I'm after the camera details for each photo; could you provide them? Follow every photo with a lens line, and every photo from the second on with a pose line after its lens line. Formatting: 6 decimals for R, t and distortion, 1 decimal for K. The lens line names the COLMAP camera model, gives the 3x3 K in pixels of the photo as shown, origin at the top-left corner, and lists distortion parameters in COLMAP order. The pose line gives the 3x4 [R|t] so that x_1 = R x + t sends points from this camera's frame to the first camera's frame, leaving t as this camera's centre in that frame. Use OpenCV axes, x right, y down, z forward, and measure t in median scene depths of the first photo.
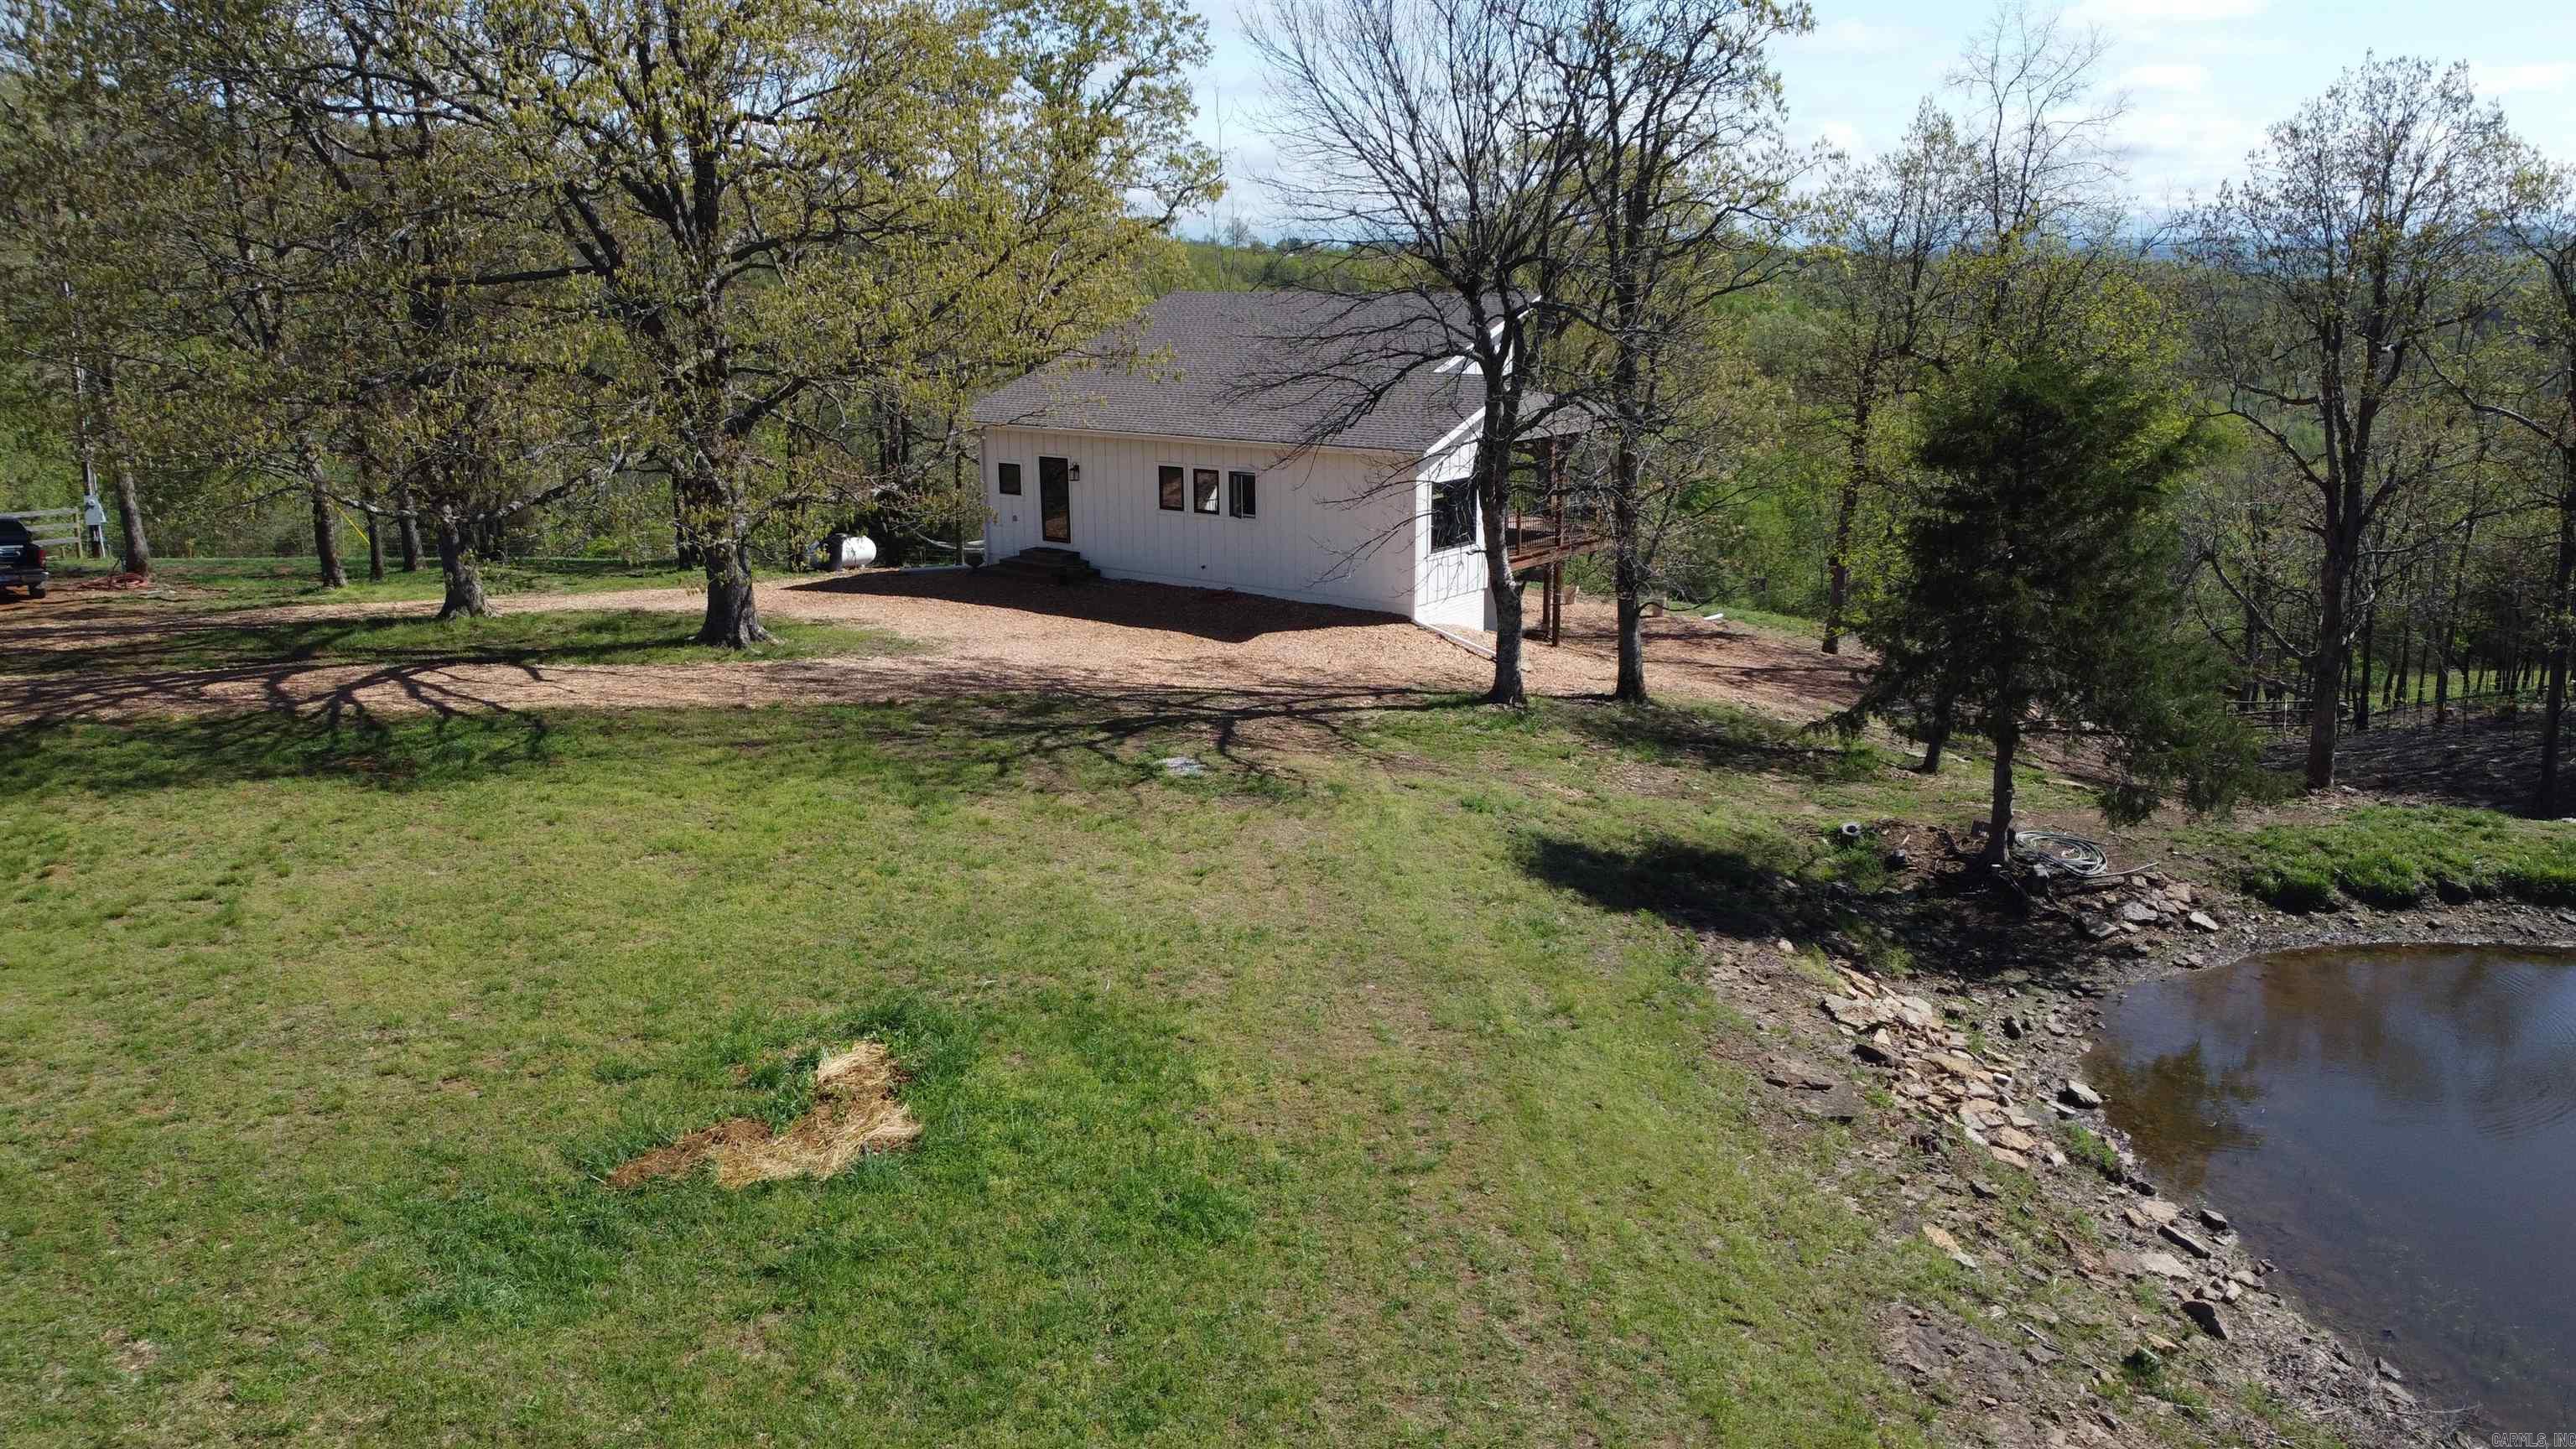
lens RADIAL K [[1971.1, 0, 1285.5], [0, 1971.1, 723.6], [0, 0, 1]] dist [0.000458, 0.001388]
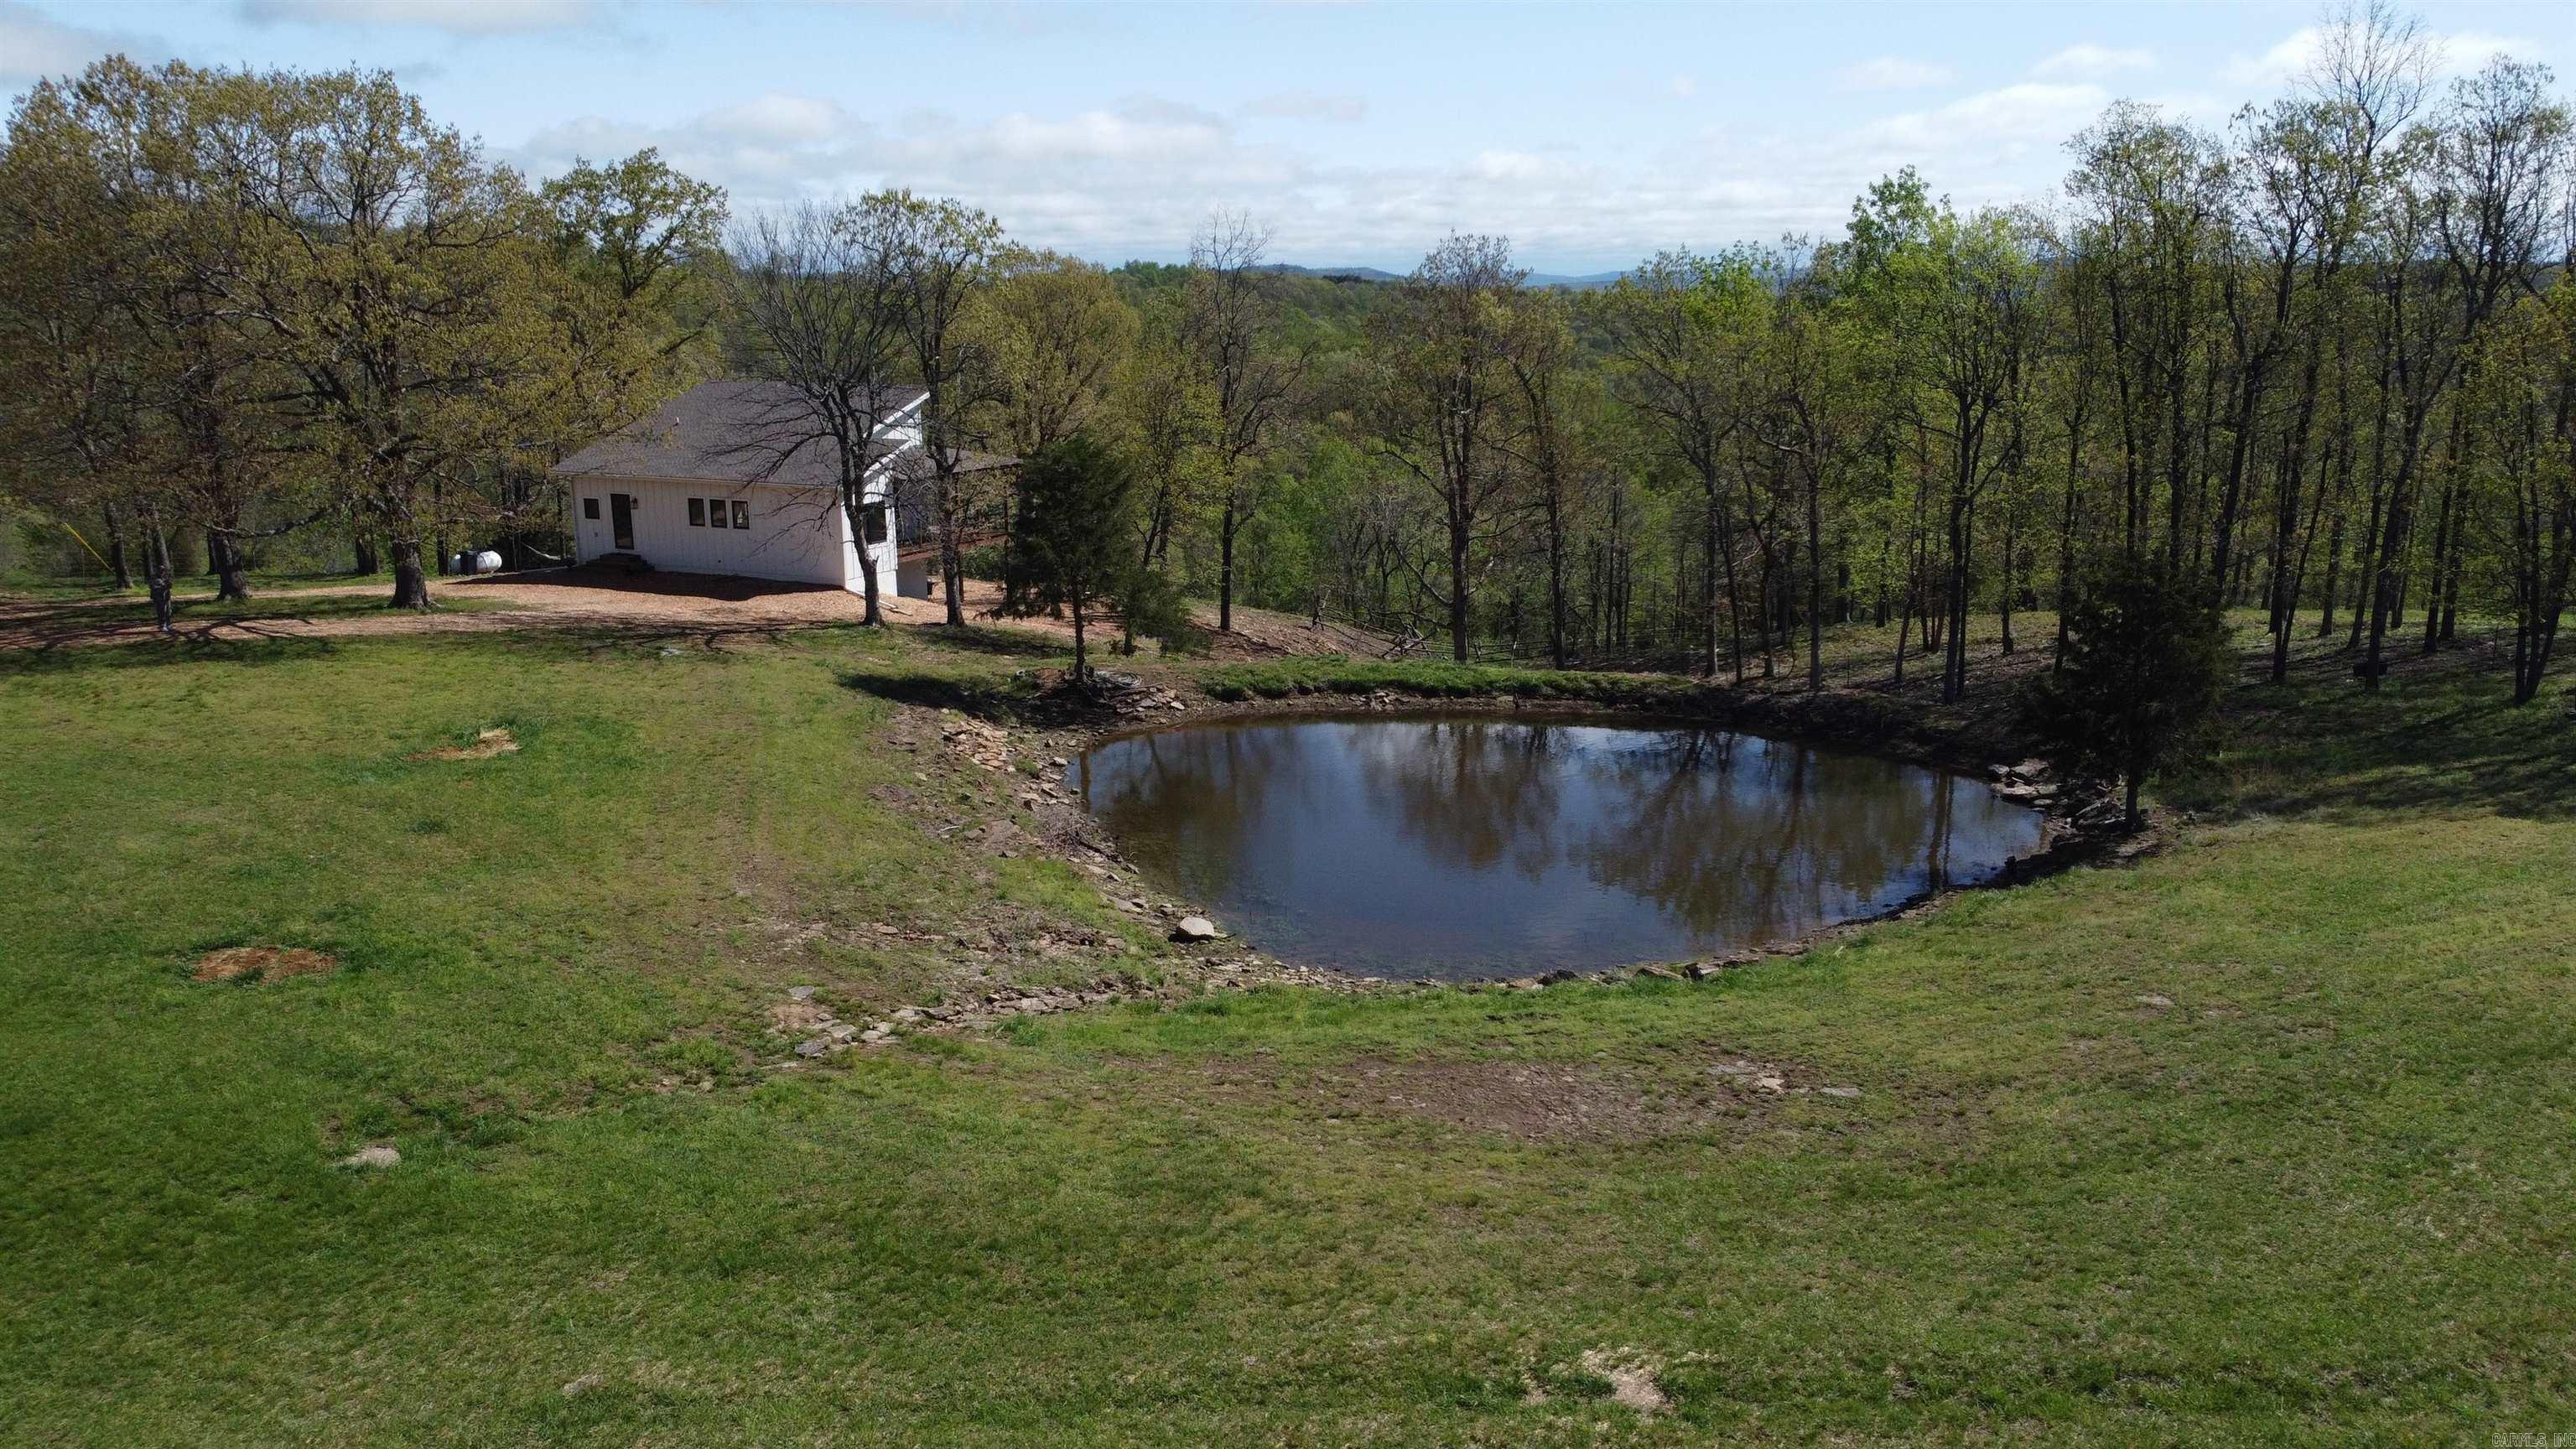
lens RADIAL K [[1971.1, 0, 1328.1], [0, 1971.1, 790.9], [0, 0, 1]] dist [0.000458, 0.001388]
pose [[0.982667, -0.046213, 0.179526, 0.201997], [0.042812, 0.998823, 0.022777, 0.124859], [-0.180367, -0.014696, 0.983490, -0.907587]]
